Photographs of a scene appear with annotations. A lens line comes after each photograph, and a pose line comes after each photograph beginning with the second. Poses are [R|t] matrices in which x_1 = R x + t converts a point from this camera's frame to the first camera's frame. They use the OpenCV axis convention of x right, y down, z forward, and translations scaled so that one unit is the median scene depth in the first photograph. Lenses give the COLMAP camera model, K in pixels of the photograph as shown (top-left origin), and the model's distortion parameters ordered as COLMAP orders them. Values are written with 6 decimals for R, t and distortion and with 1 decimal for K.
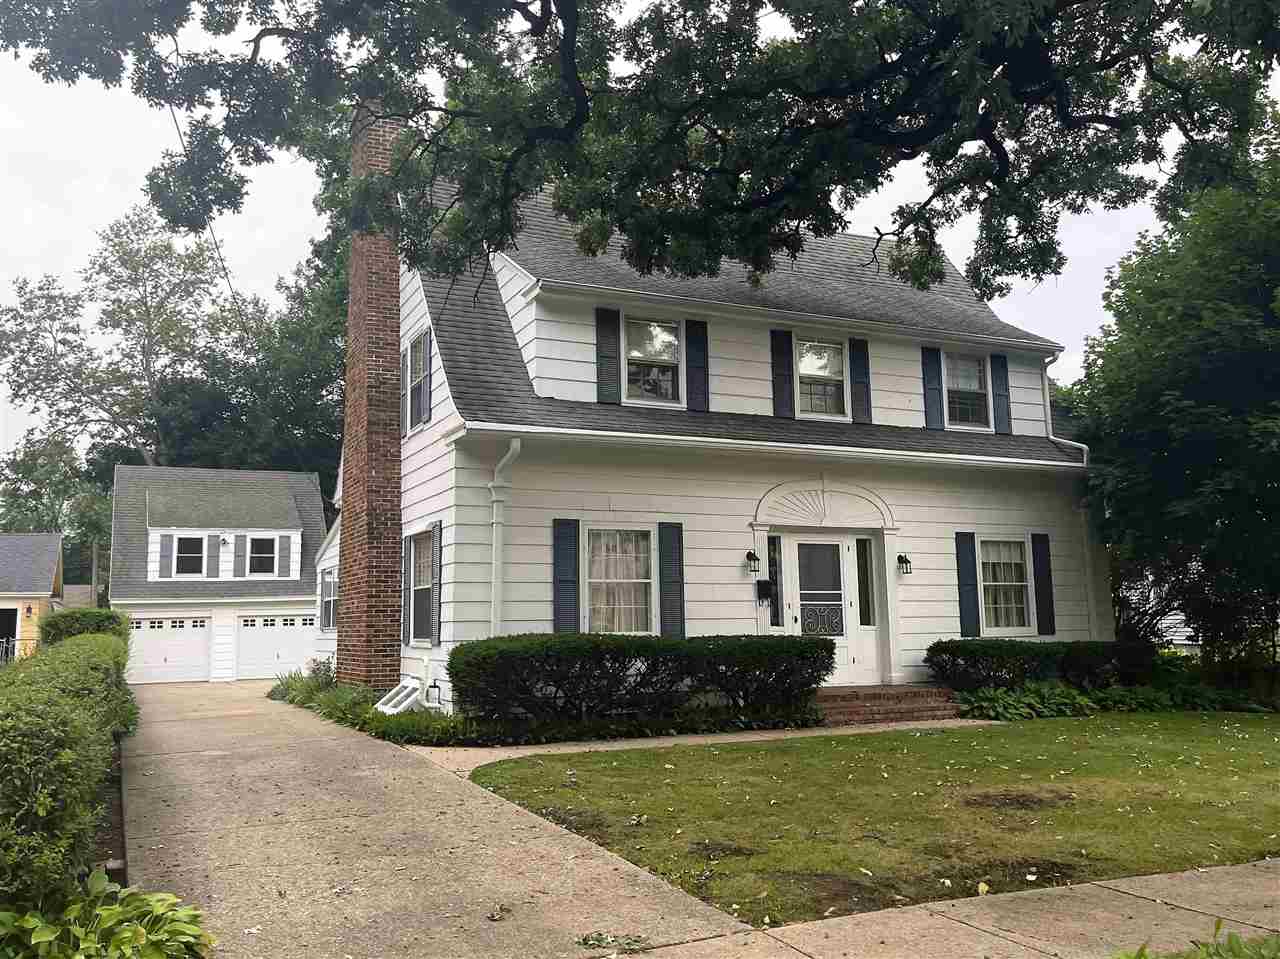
lens RADIAL K [[1083.5, 0, 640.3], [0, 1083.5, 463.7], [0, 0, 1]] dist [0.087751, -0.002429]
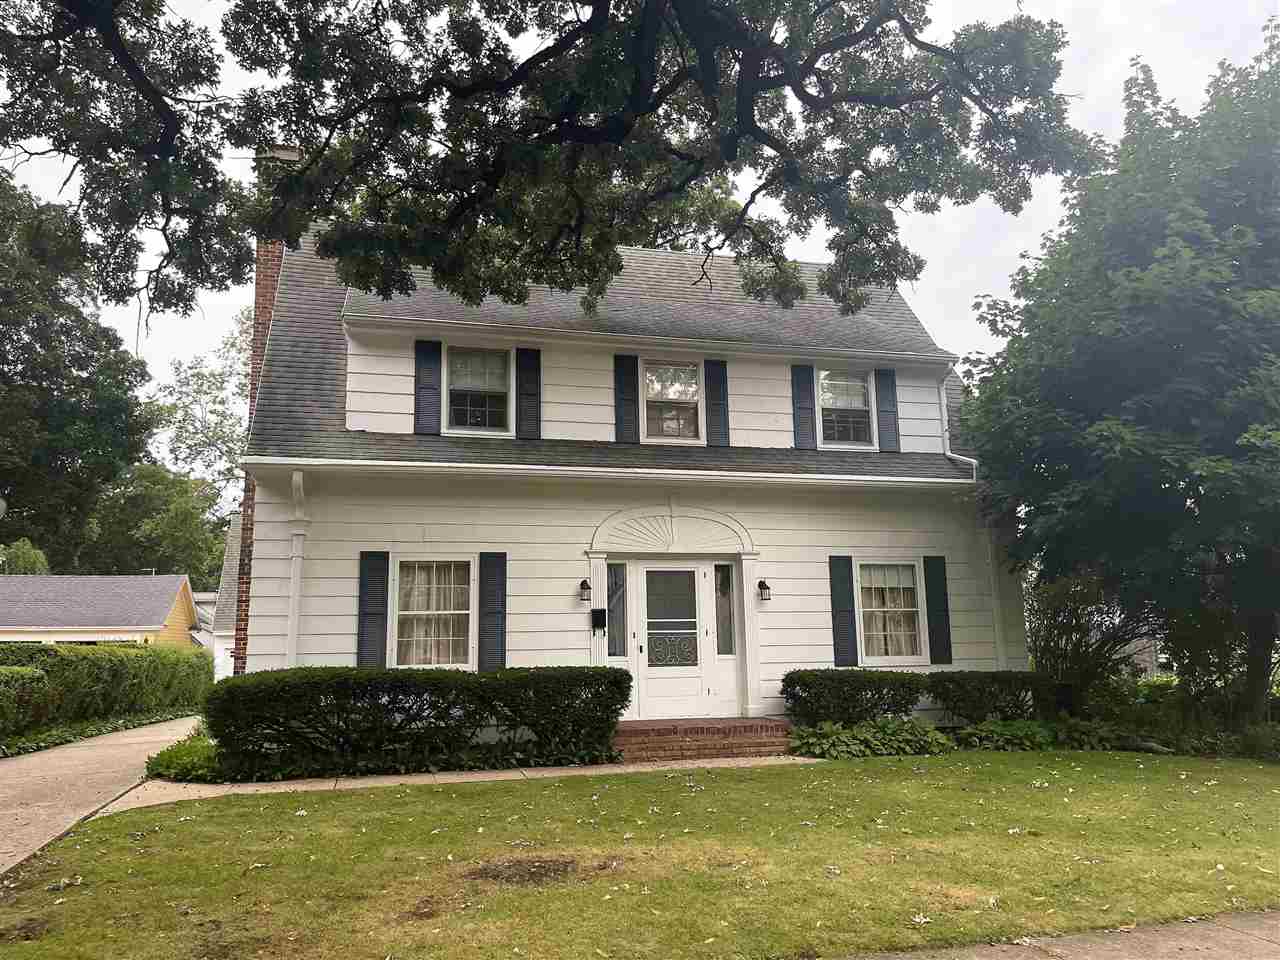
lens RADIAL K [[970.1, 0, 640.0], [0, 970.1, 480.0], [0, 0, 1]] dist [0.092643, -0.000445]
pose [[0.982929, -0.034812, -0.180661, 0.298696], [0.030183, 0.999144, -0.028306, 0.016417], [0.181491, 0.022370, 0.983138, 0.138874]]
